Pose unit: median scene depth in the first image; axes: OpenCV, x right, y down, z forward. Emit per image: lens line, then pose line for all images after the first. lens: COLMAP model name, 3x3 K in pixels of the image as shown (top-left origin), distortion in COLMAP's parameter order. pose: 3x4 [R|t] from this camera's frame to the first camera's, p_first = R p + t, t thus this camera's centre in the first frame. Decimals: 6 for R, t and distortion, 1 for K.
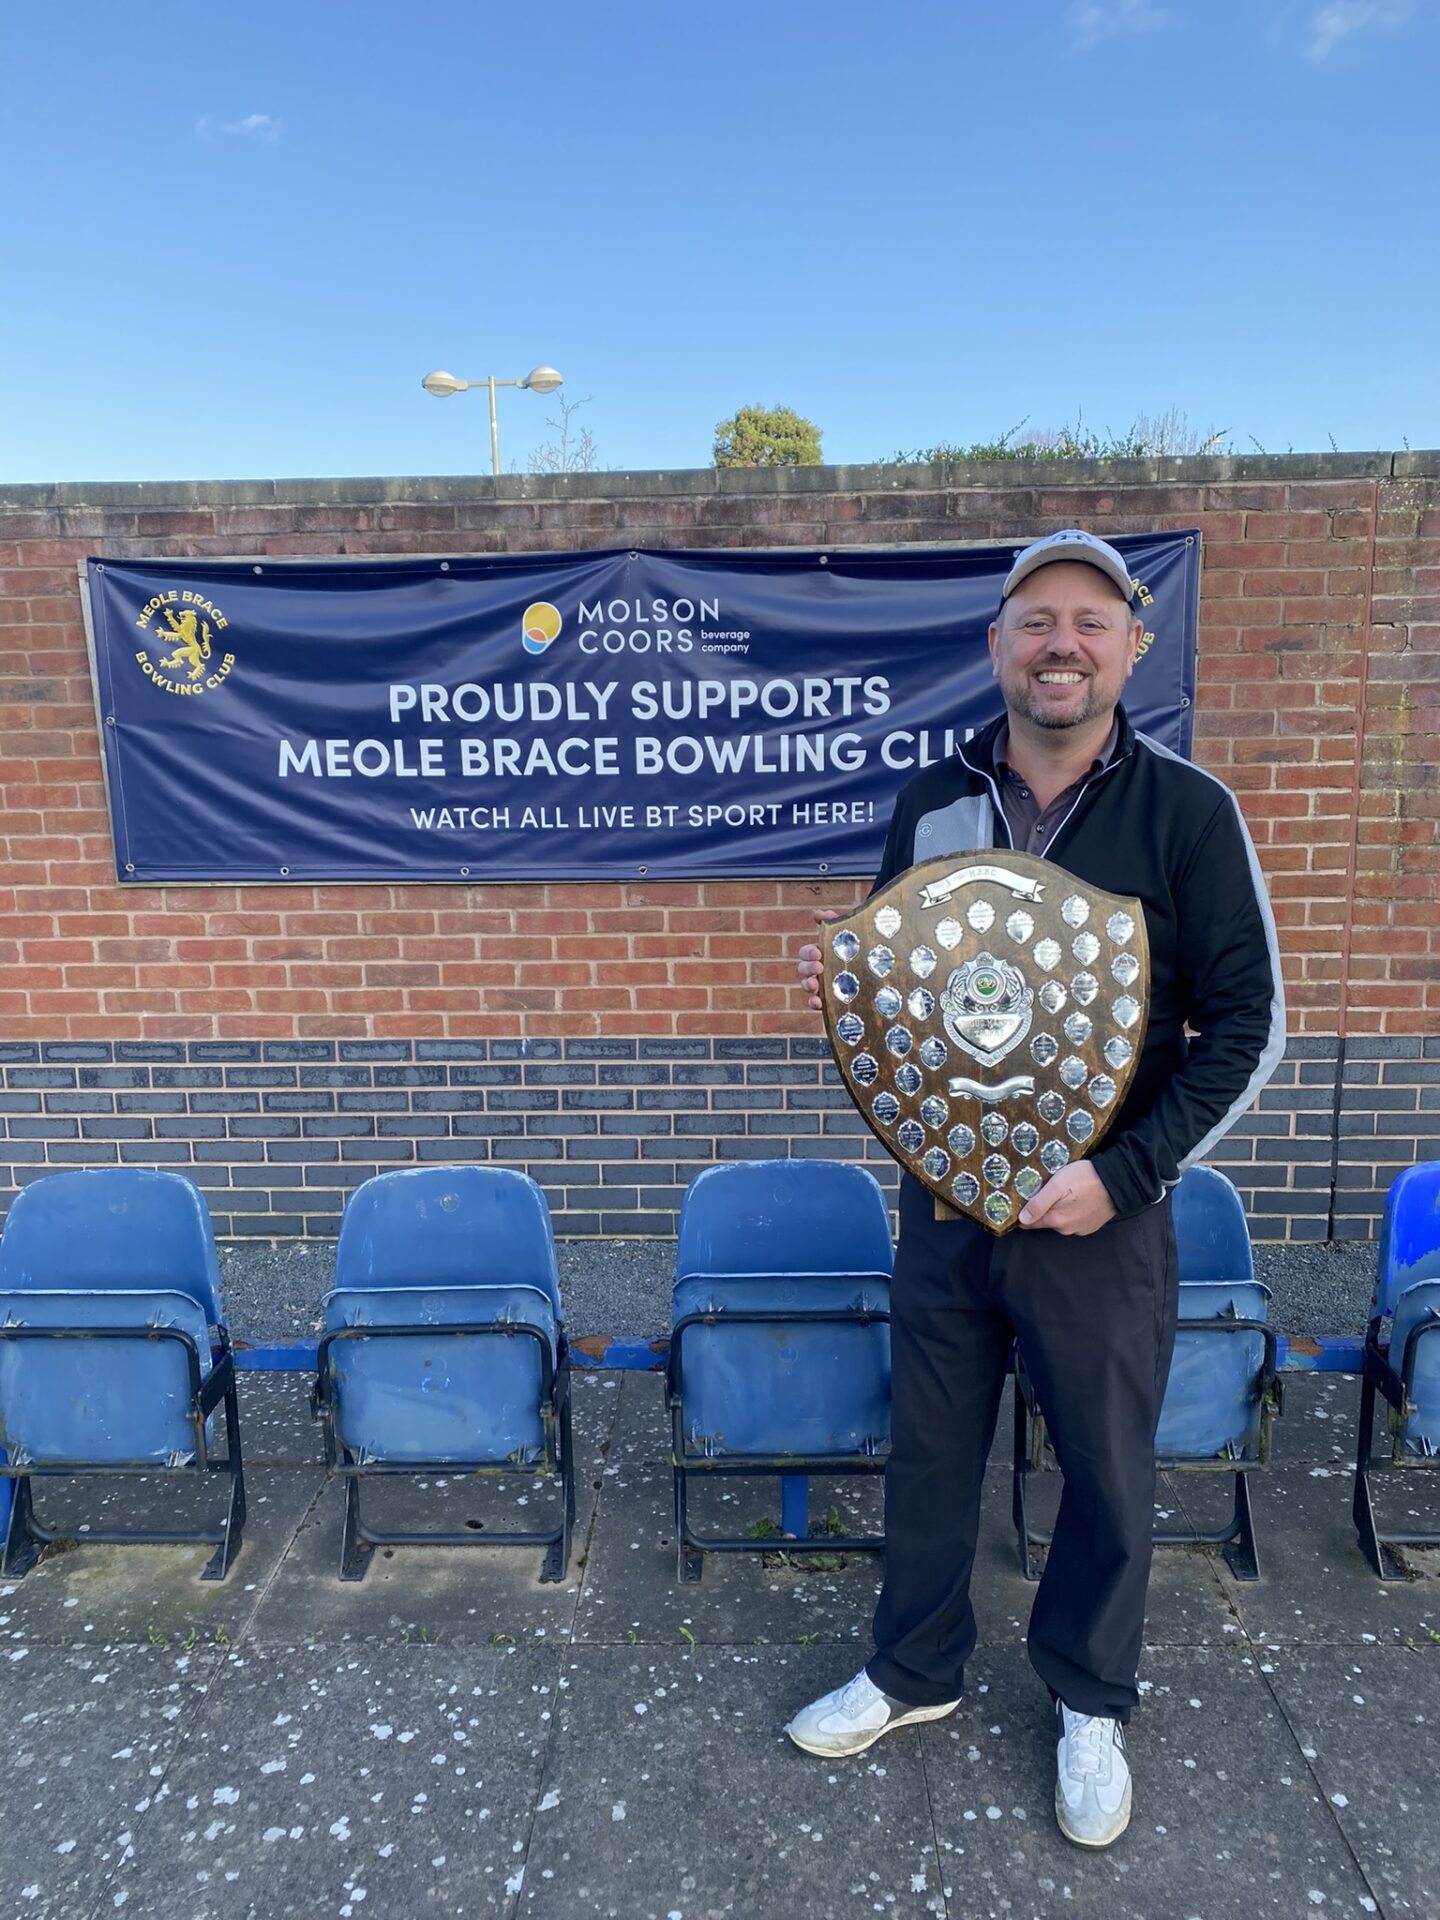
lens RADIAL K [[1479.3, 0, 718.8], [0, 1479.3, 965.6], [0, 0, 1]] dist [0.012905, -0.007973]
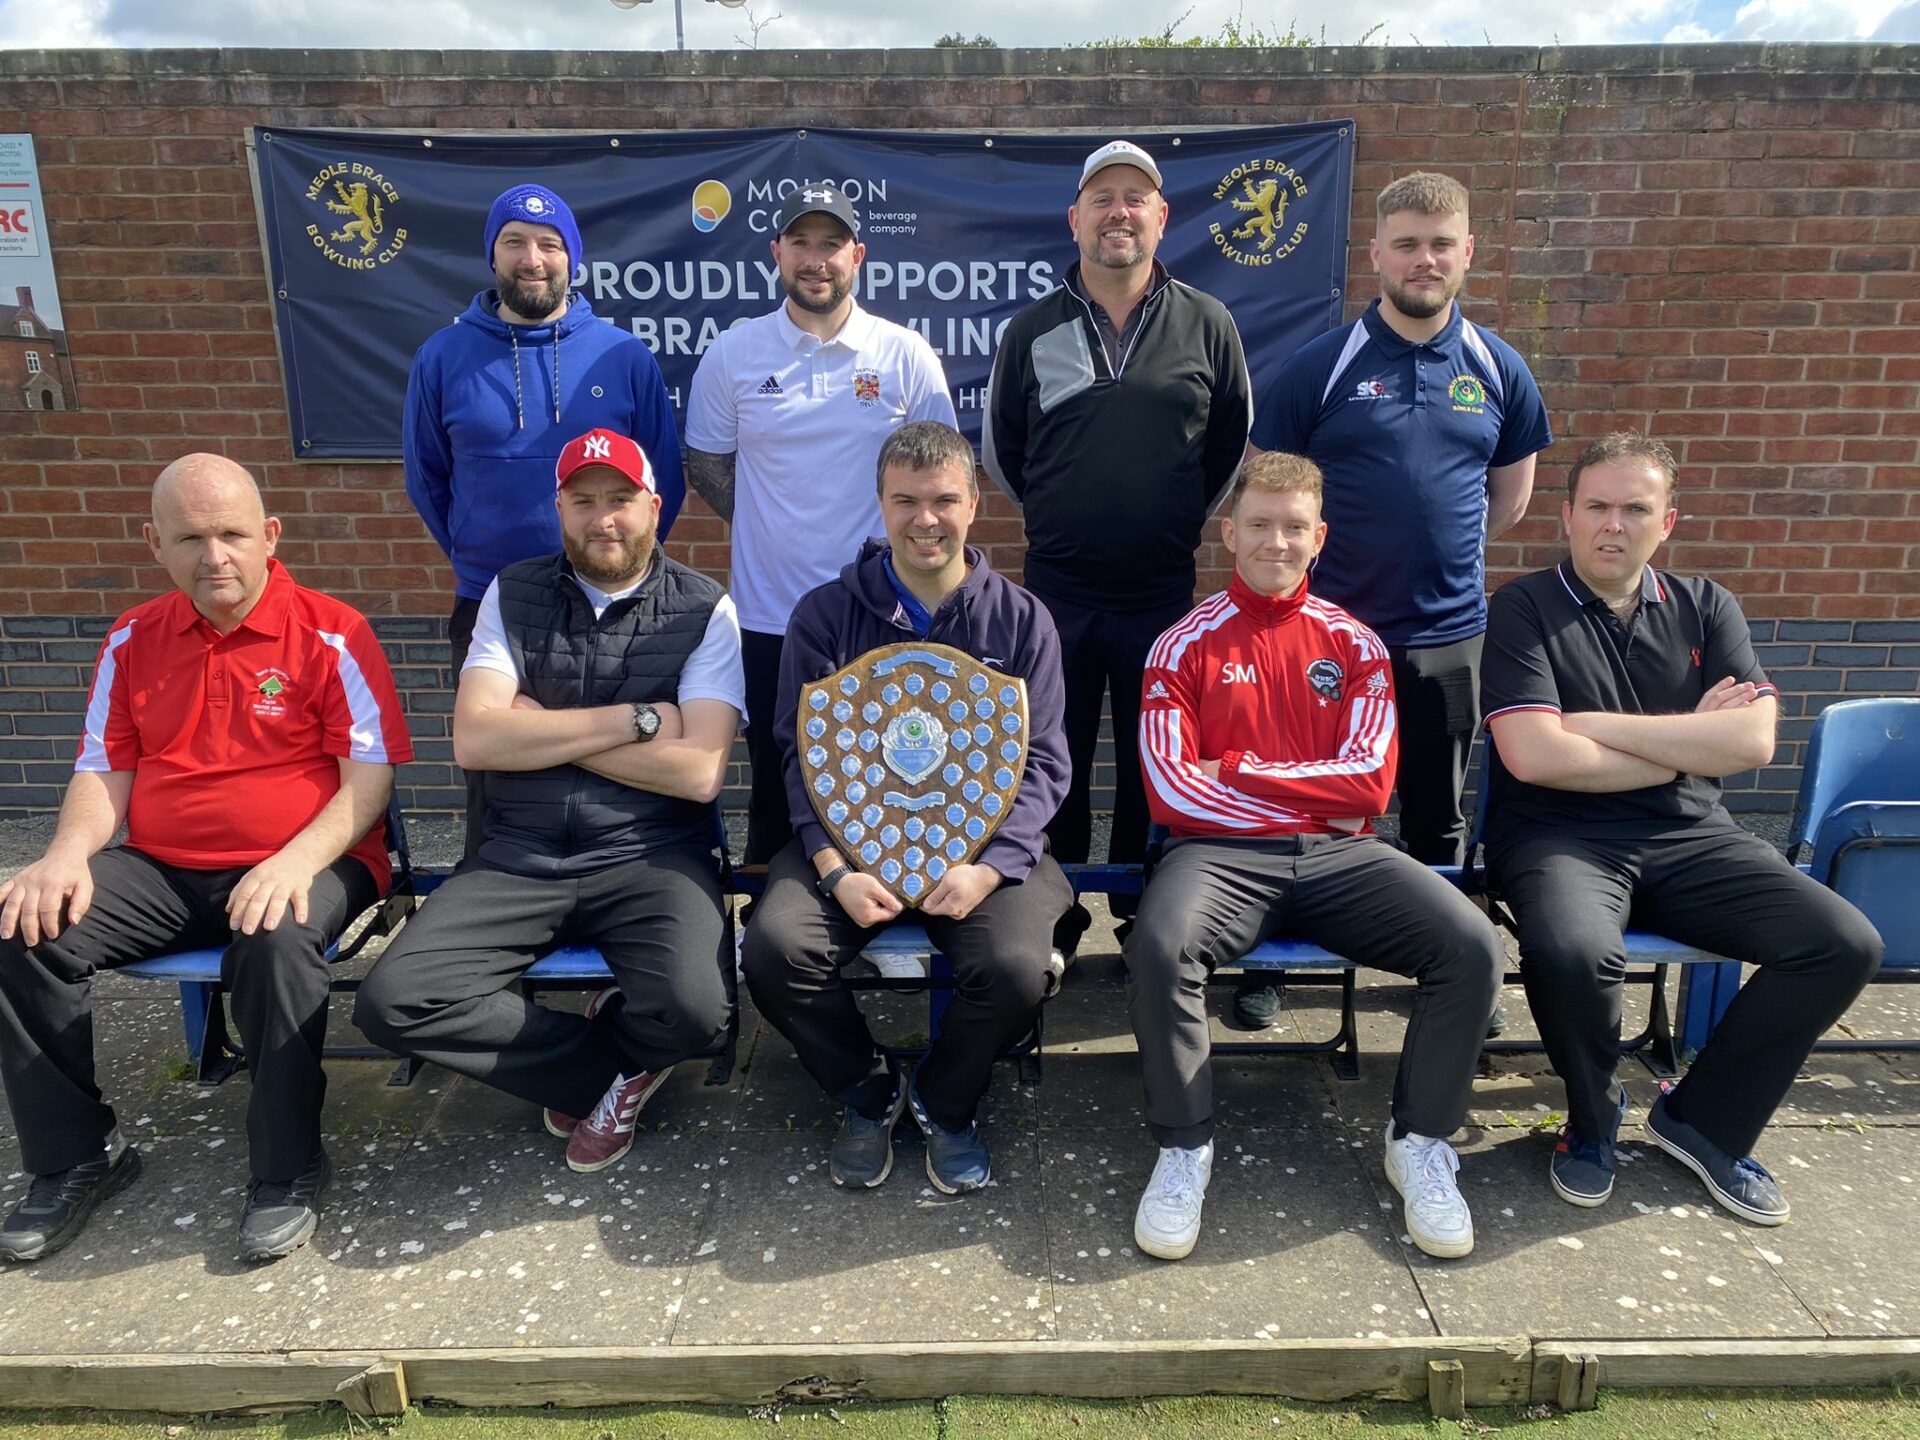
lens RADIAL K [[1479.3, 0, 973.0], [0, 1479.3, 726.3], [0, 0, 1]] dist [0.012905, -0.007973]
pose [[0.999221, 0.005979, 0.039020, 0.022102], [-0.008869, 0.997195, 0.074321, 0.050336], [-0.038466, -0.074609, 0.996471, -0.047148]]
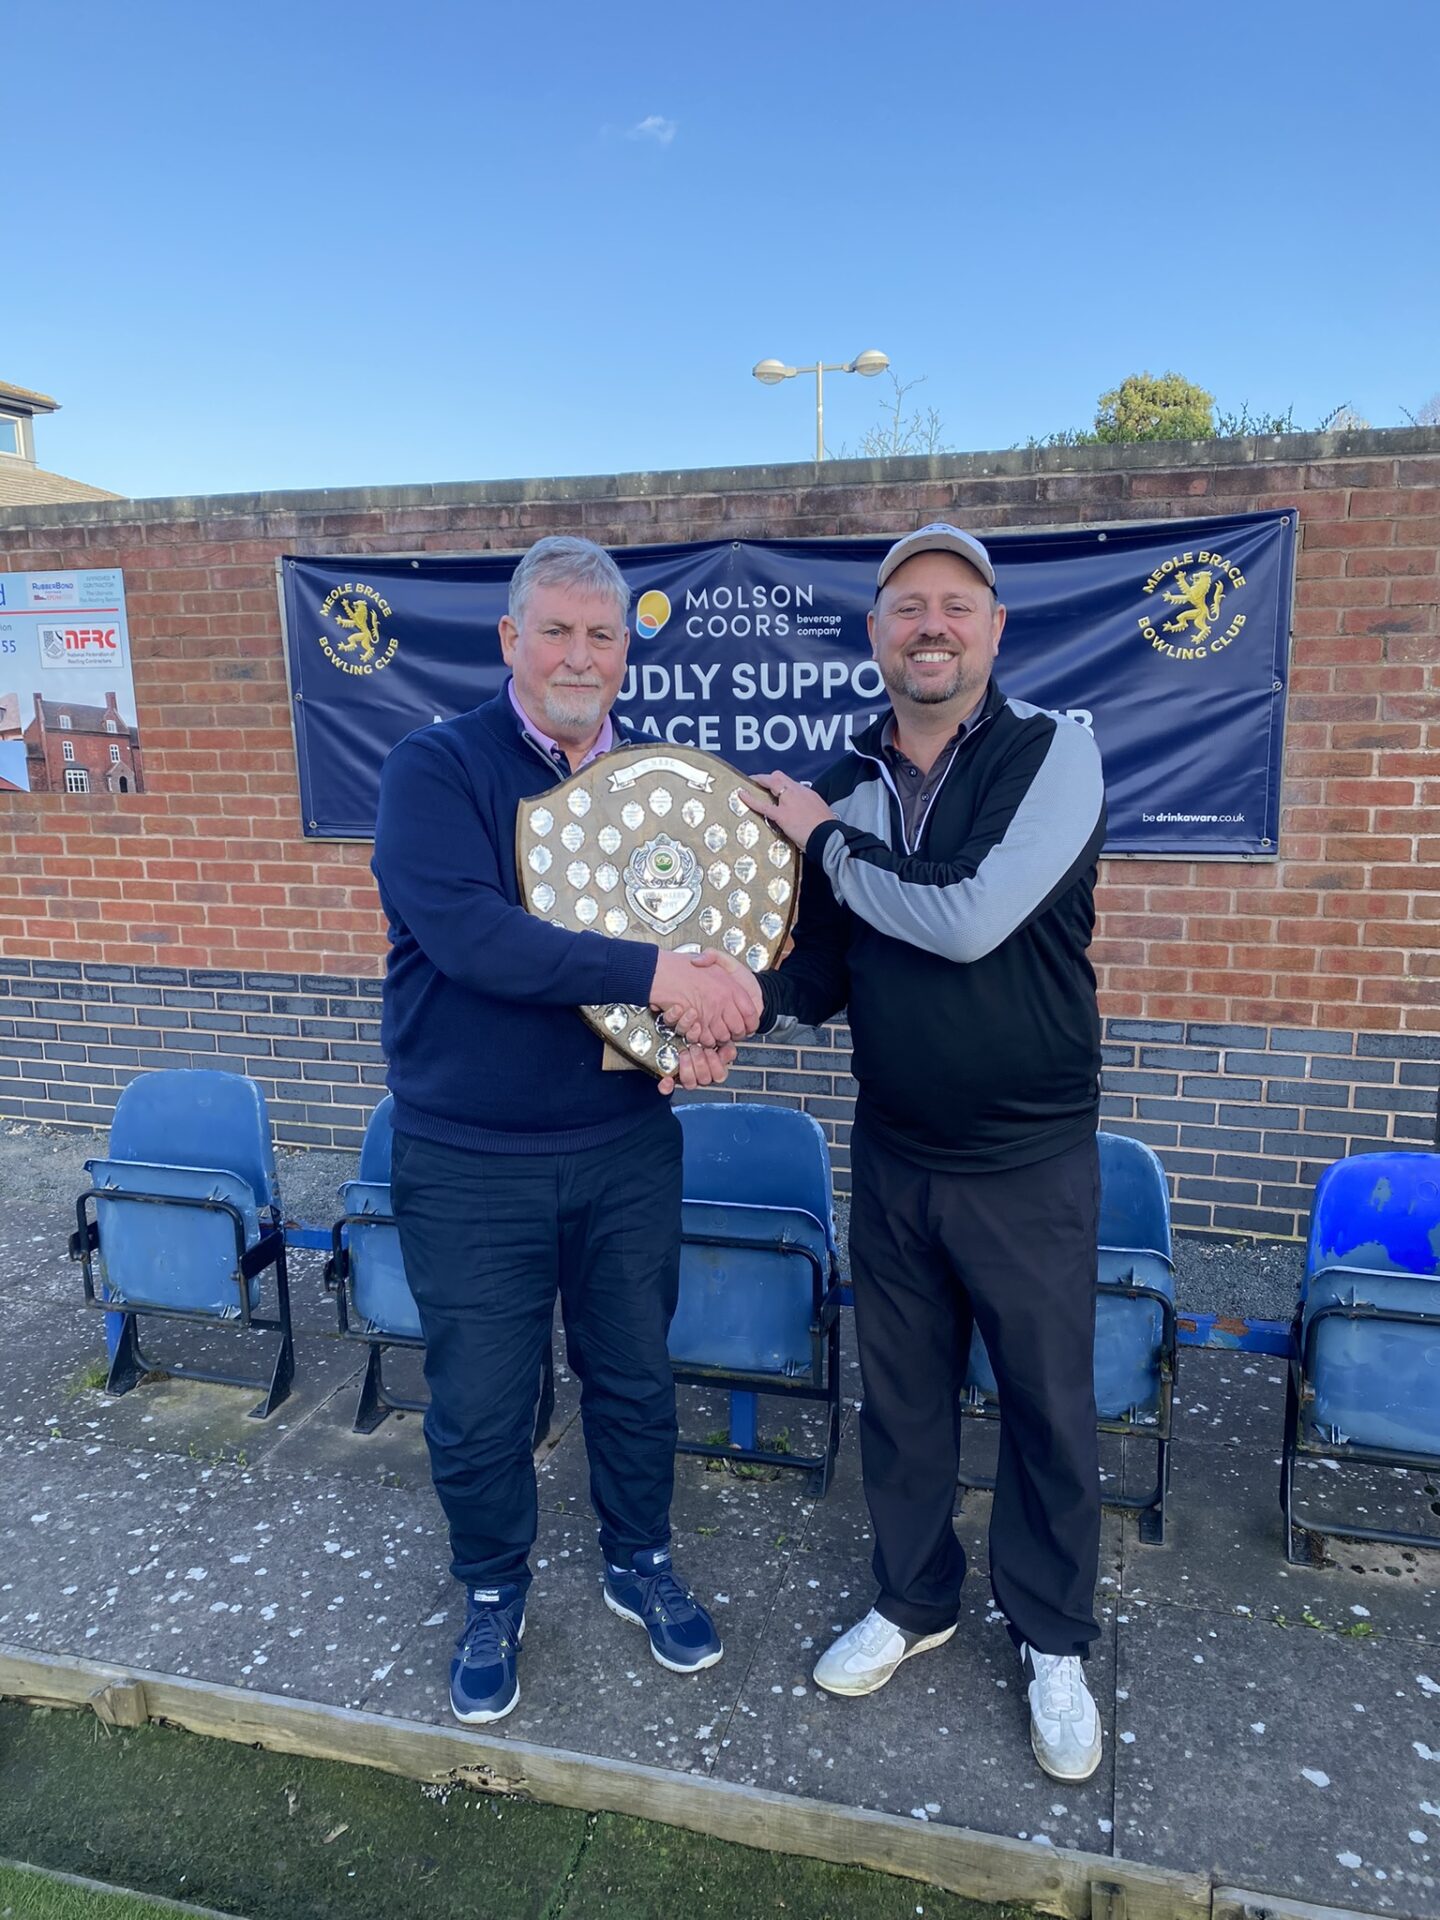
lens RADIAL K [[1479.3, 0, 706.5], [0, 1479.3, 968.4], [0, 0, 1]] dist [0.012905, -0.007973]
pose [[0.967941, 0.052808, -0.245562, 0.199867], [-0.049359, 0.998577, 0.020184, 0.007945], [0.246278, -0.007416, 0.969171, -0.045757]]
